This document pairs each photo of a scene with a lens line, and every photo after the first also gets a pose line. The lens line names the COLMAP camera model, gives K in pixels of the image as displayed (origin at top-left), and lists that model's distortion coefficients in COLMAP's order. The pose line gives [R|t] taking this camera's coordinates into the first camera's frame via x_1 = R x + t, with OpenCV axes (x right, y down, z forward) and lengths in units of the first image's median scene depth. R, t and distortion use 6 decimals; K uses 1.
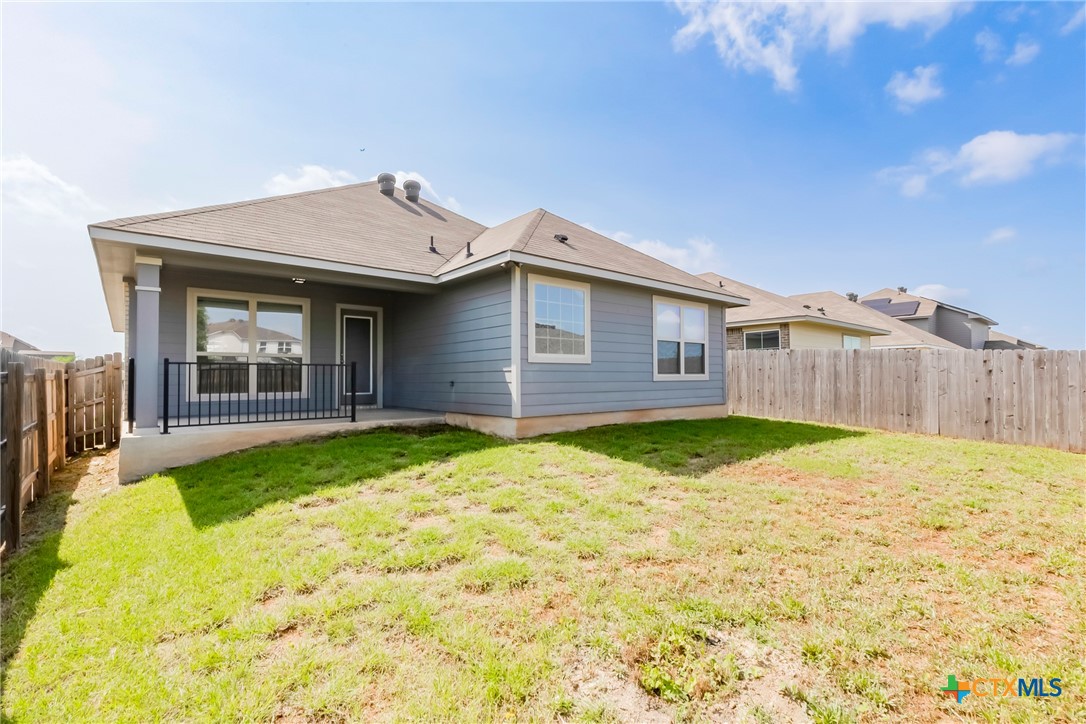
lens RADIAL K [[493.5, 0, 539.9], [0, 493.5, 364.5], [0, 0, 1]] dist [0.002894, -0.000023]
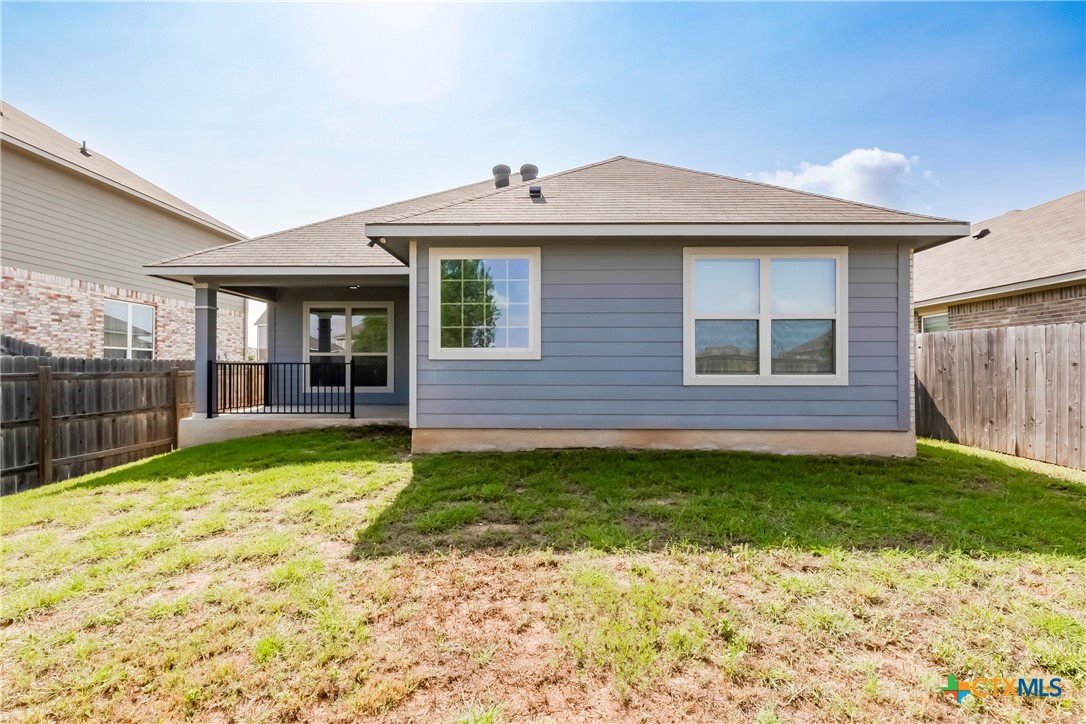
lens RADIAL K [[493.5, 0, 539.3], [0, 493.5, 363.7], [0, 0, 1]] dist [0.002894, -0.000023]
pose [[0.751772, -0.003205, -0.659415, 0.572520], [0.013090, 0.999864, 0.010064, -0.003035], [0.659293, -0.016198, 0.751712, 0.463518]]
